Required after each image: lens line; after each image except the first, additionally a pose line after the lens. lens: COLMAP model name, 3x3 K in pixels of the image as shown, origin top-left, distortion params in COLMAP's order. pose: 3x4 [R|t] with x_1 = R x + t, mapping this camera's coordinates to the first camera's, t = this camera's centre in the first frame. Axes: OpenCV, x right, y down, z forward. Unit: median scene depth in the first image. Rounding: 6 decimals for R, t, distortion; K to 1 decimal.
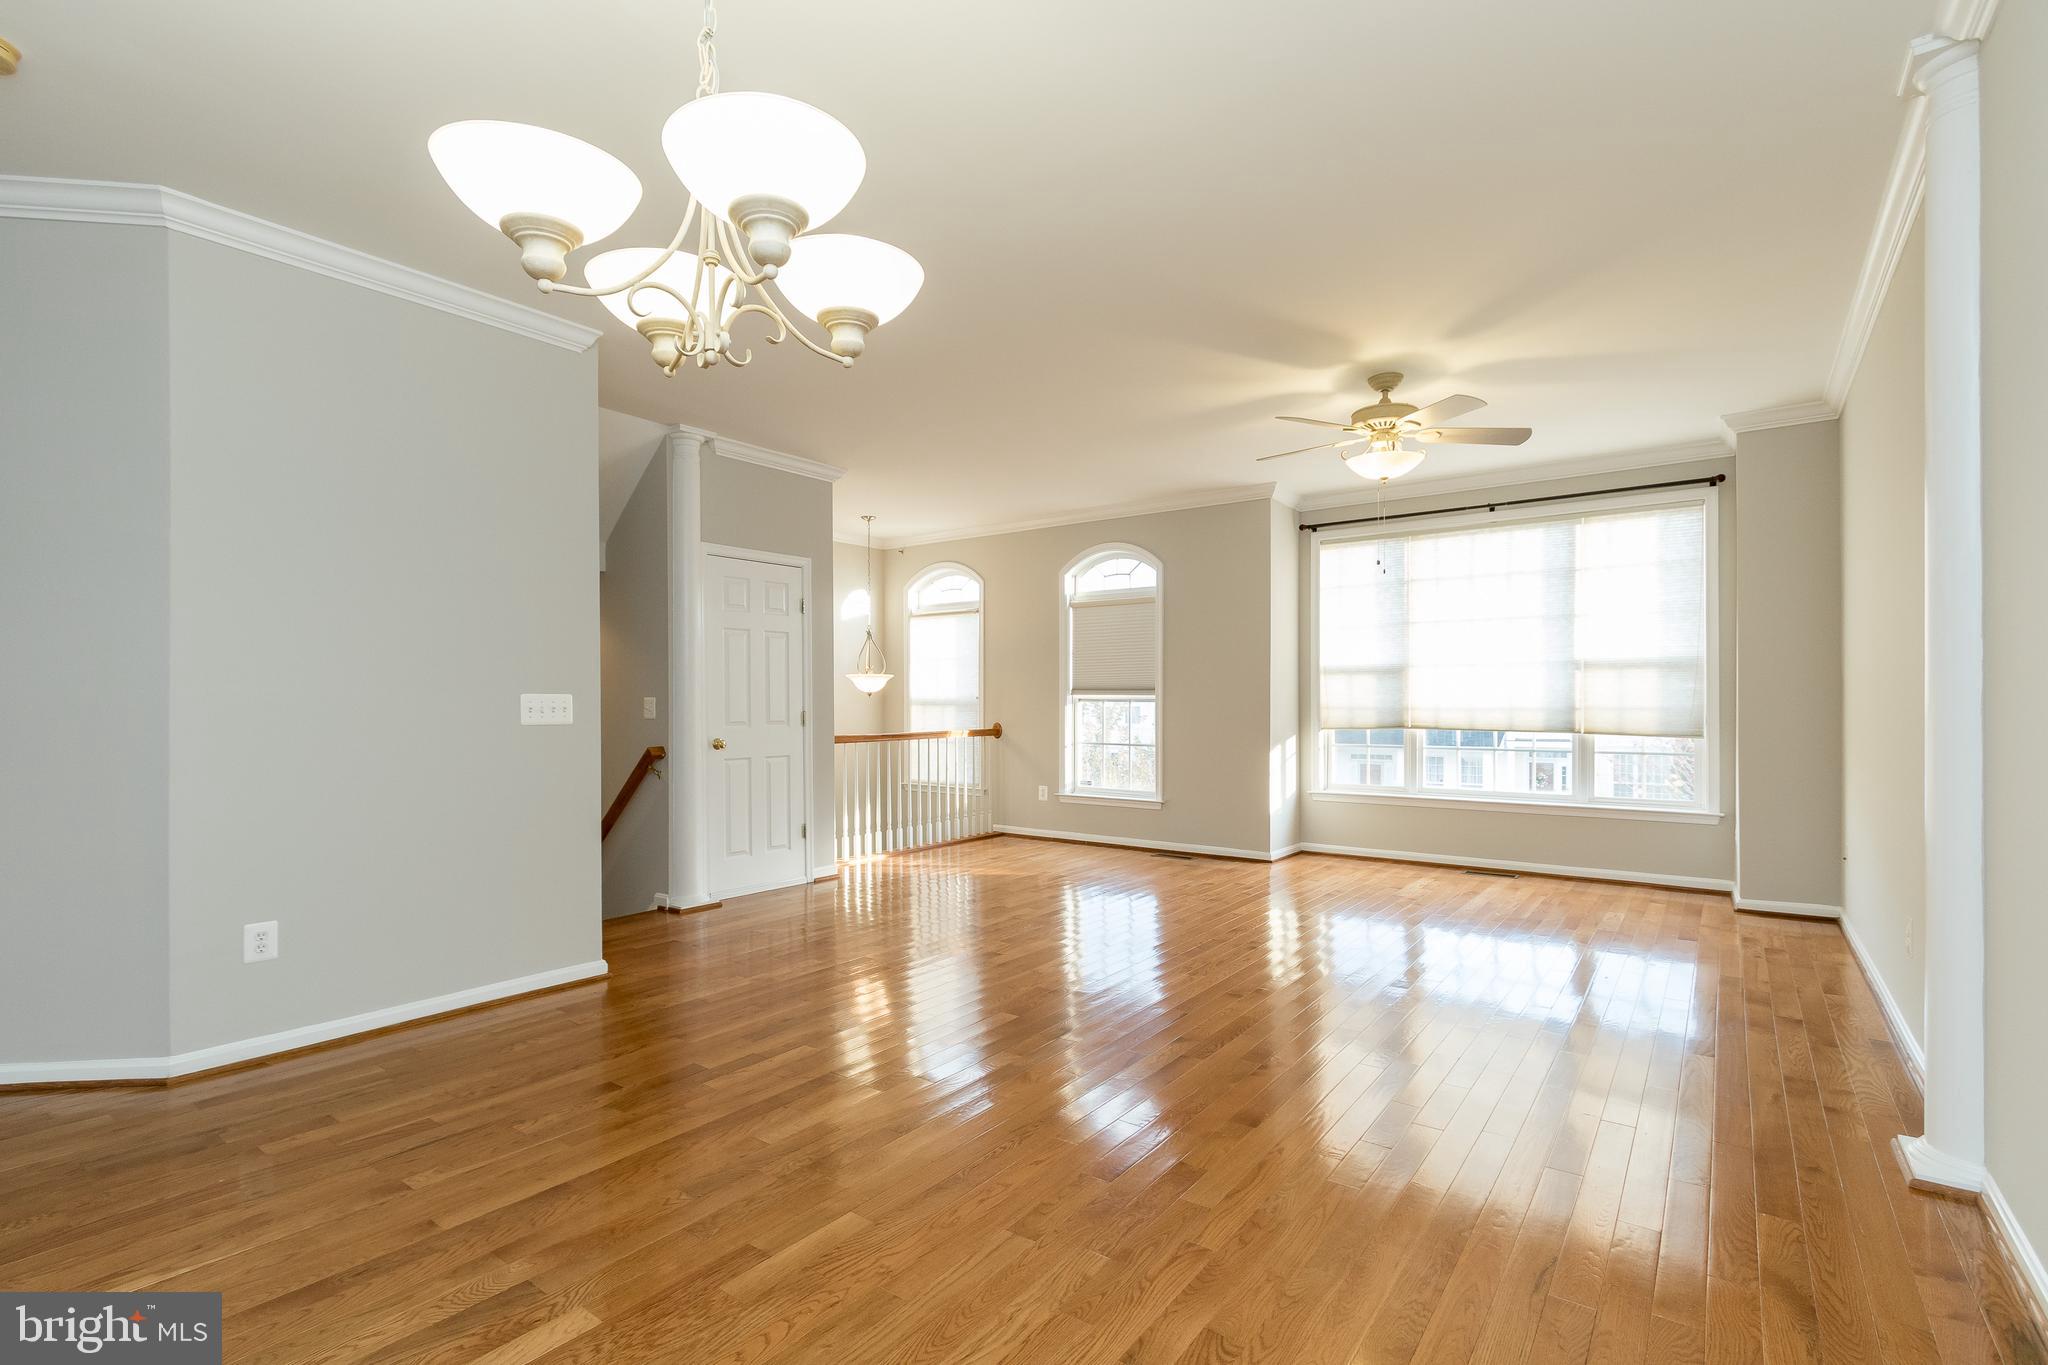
lens RADIAL K [[940.2, 0, 1012.4], [0, 940.2, 707.1], [0, 0, 1]] dist [0.005085, -0.001621]
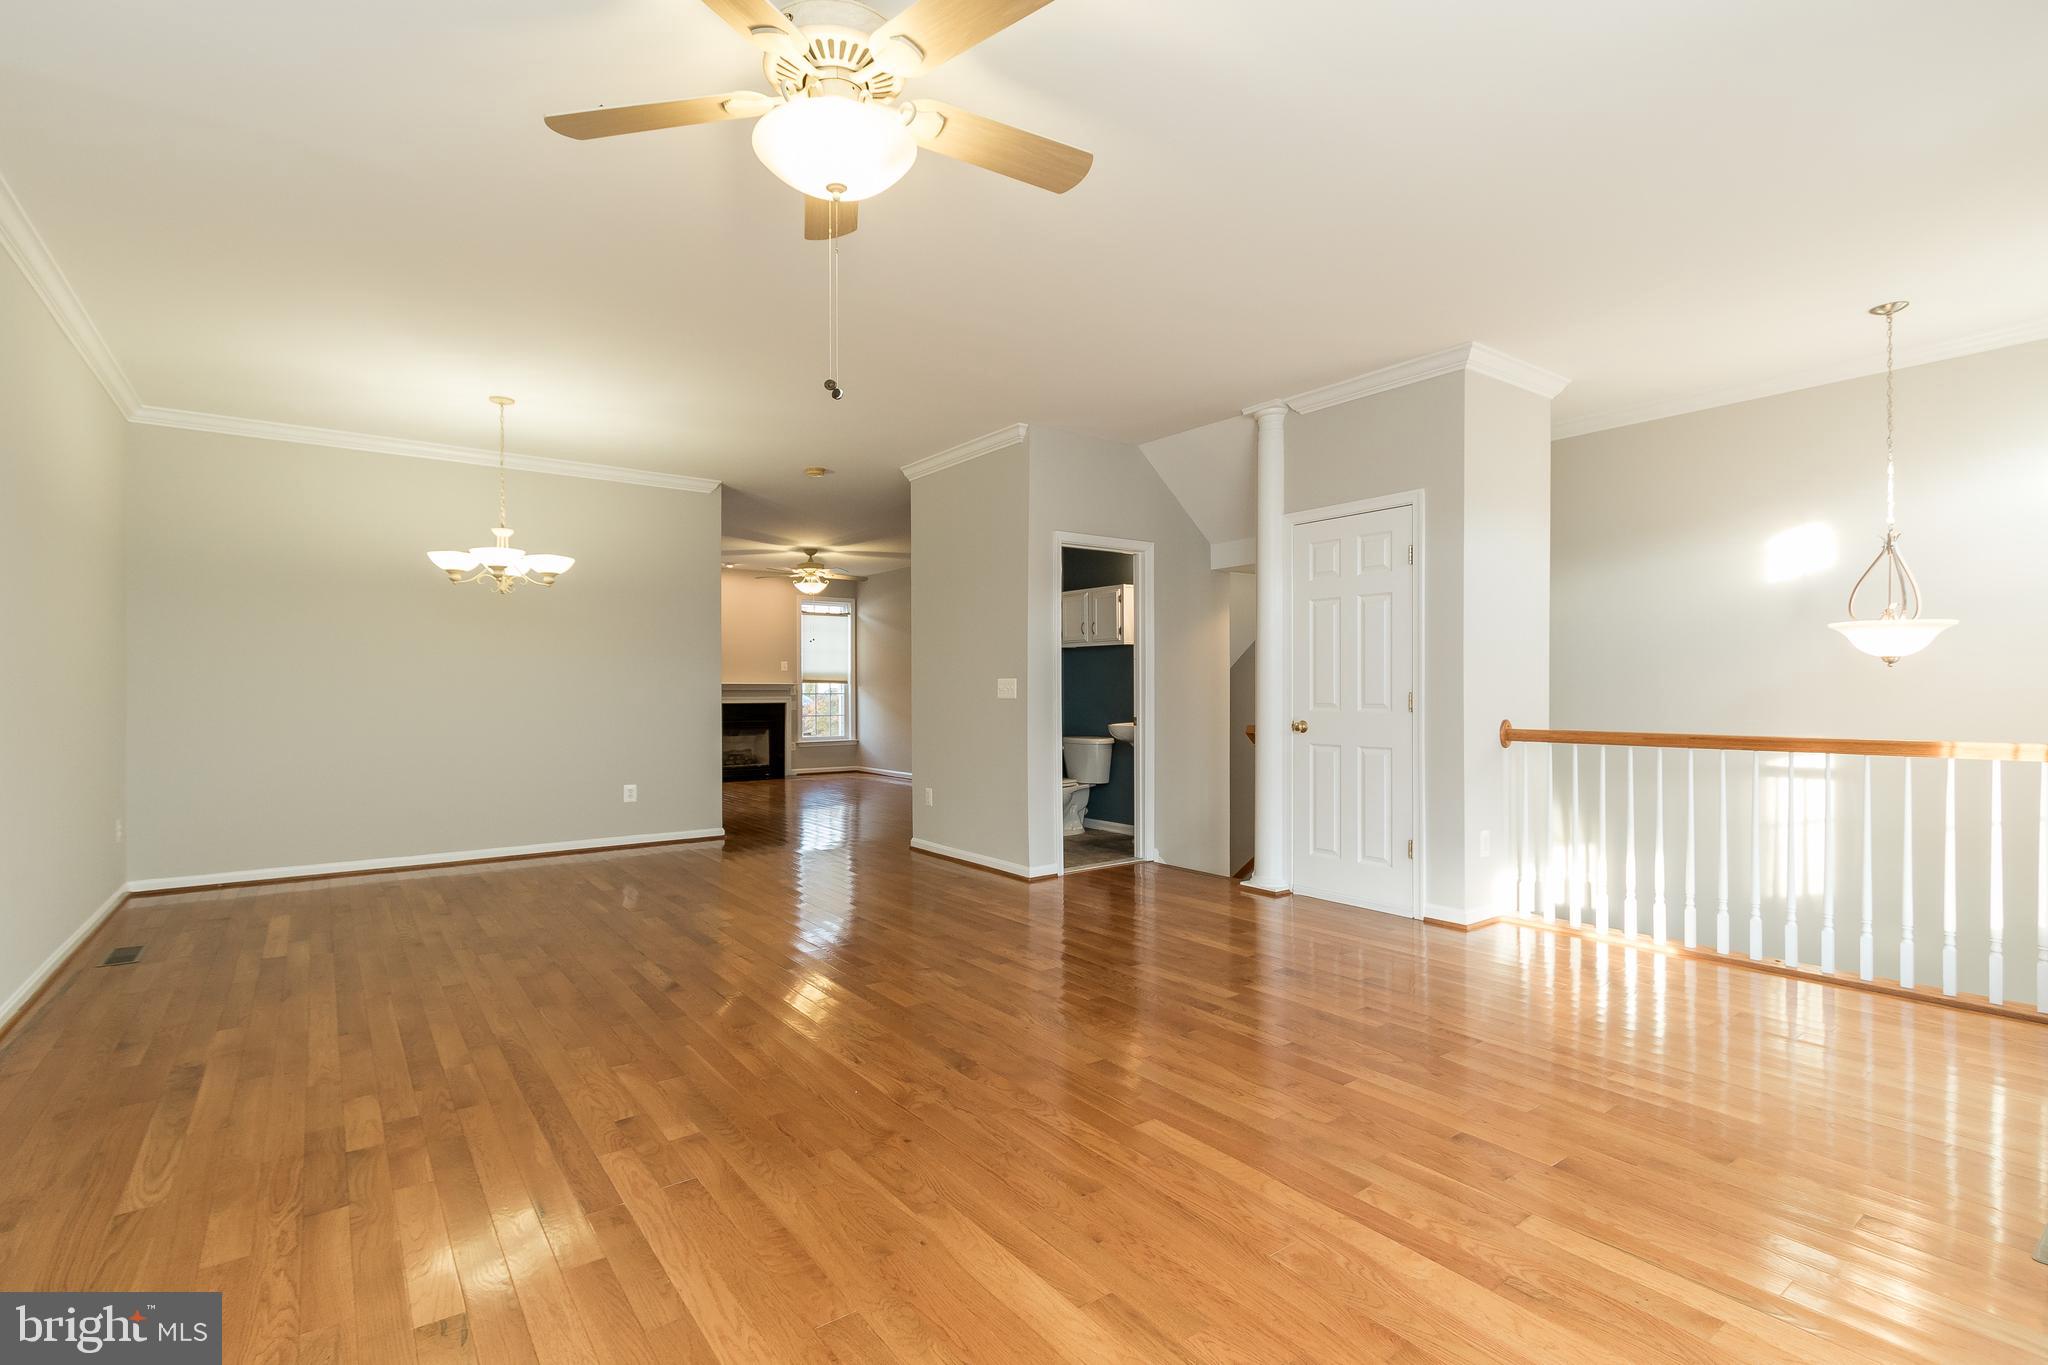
lens RADIAL K [[940.2, 0, 1009.9], [0, 940.2, 681.3], [0, 0, 1]] dist [0.005085, -0.001621]
pose [[-0.296262, -0.002004, -0.955105, 0.572287], [0.003345, 0.999989, -0.003136, -0.003055], [0.955101, -0.004124, -0.296252, 0.867624]]
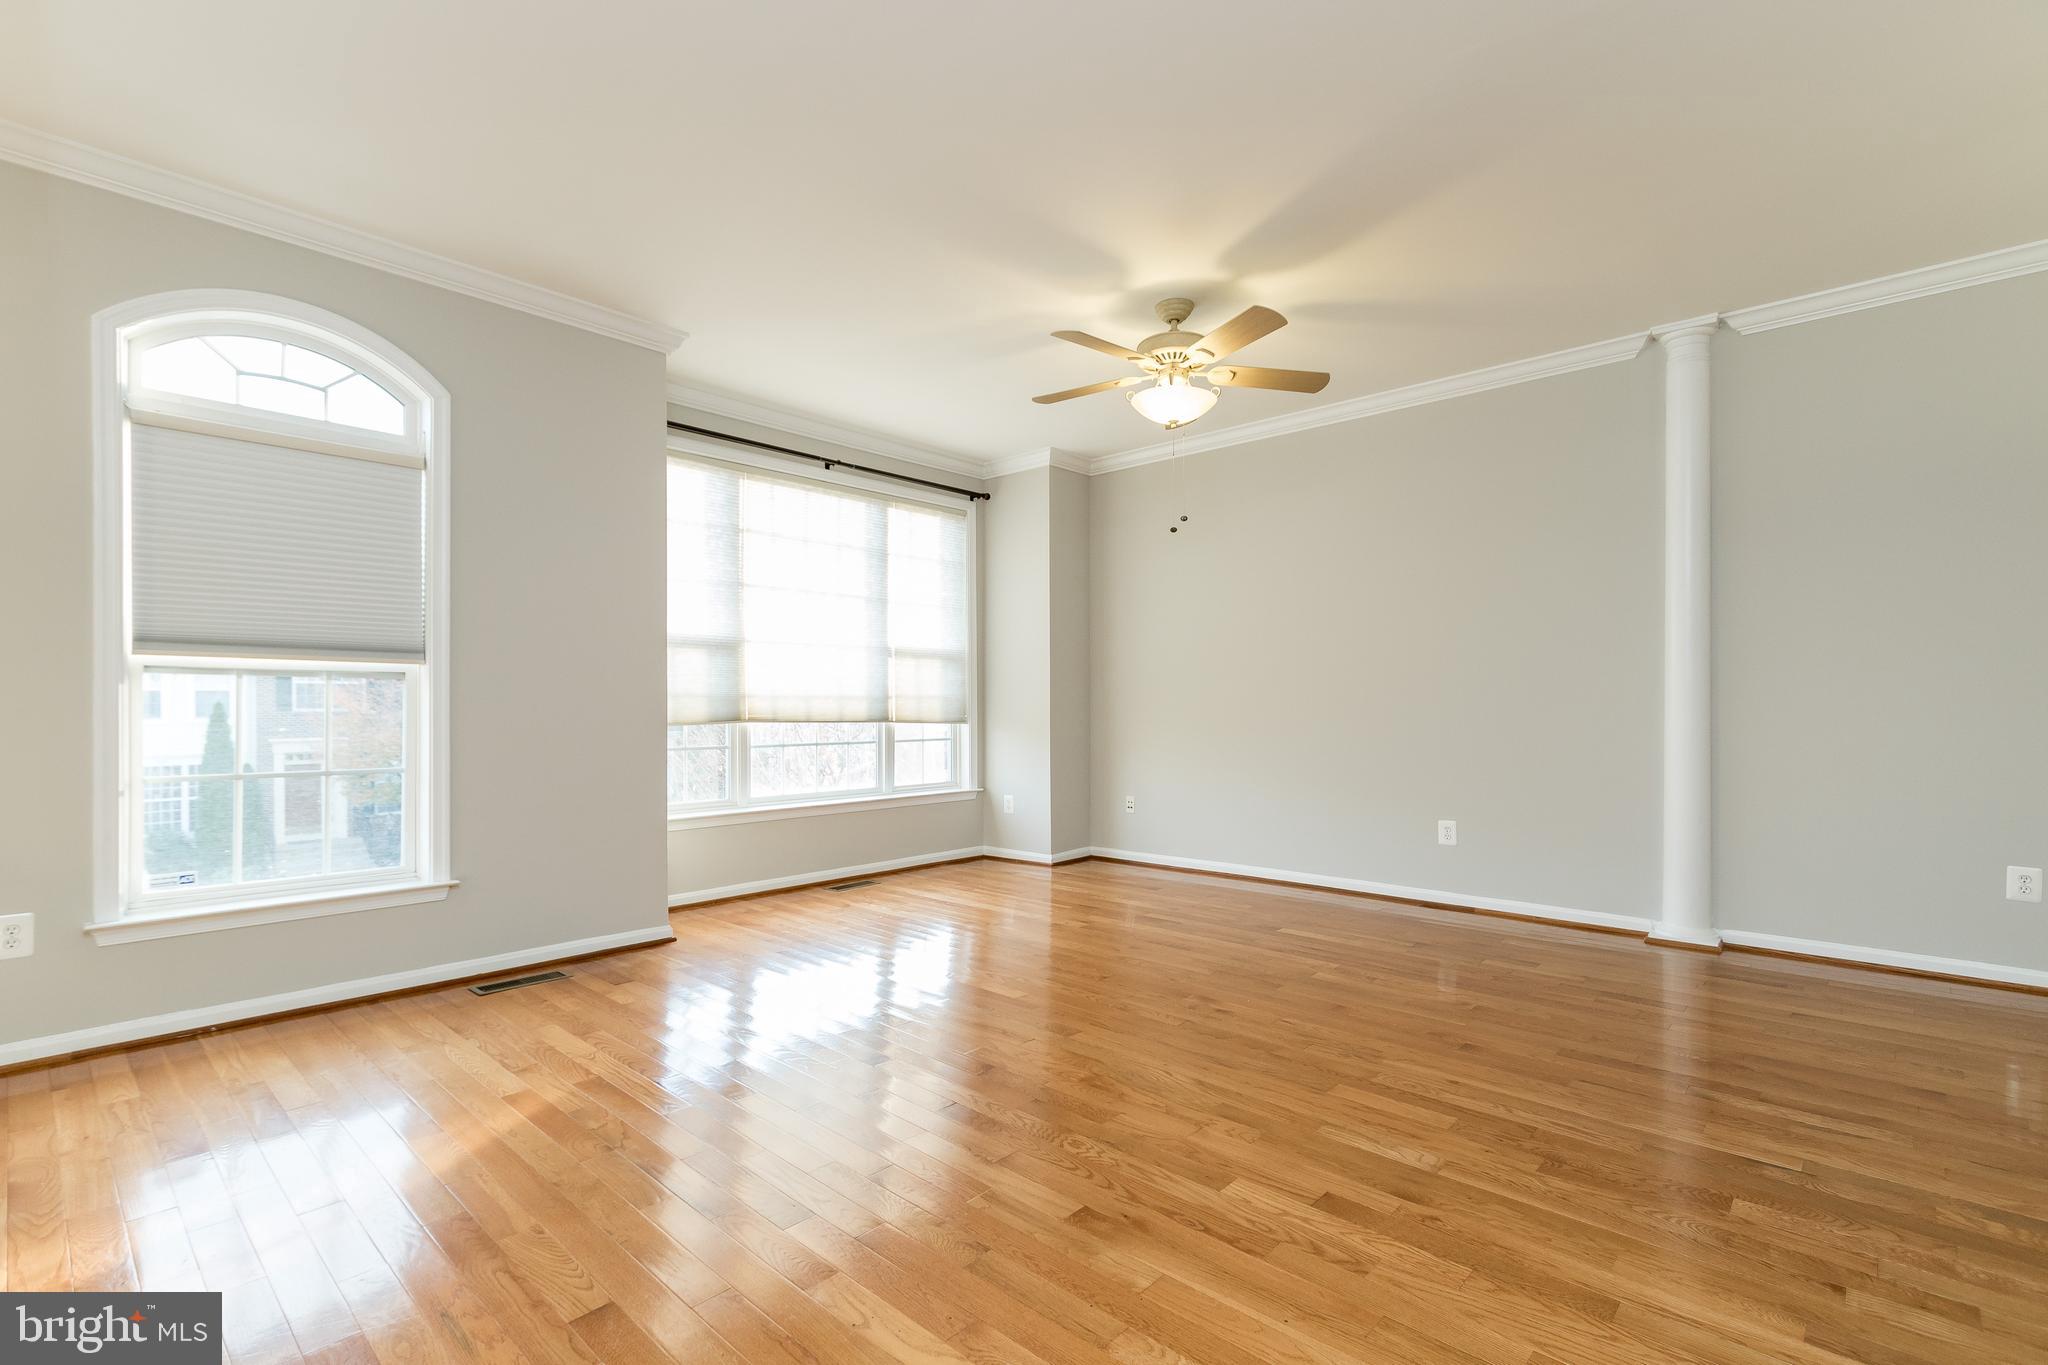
lens RADIAL K [[940.2, 0, 1018.1], [0, 940.2, 698.4], [0, 0, 1]] dist [0.005085, -0.001621]
pose [[0.102592, 0.008894, 0.994684, -0.338814], [0.004329, 0.999947, -0.009388, 0.012443], [-0.994714, 0.005269, 0.102548, 0.751403]]
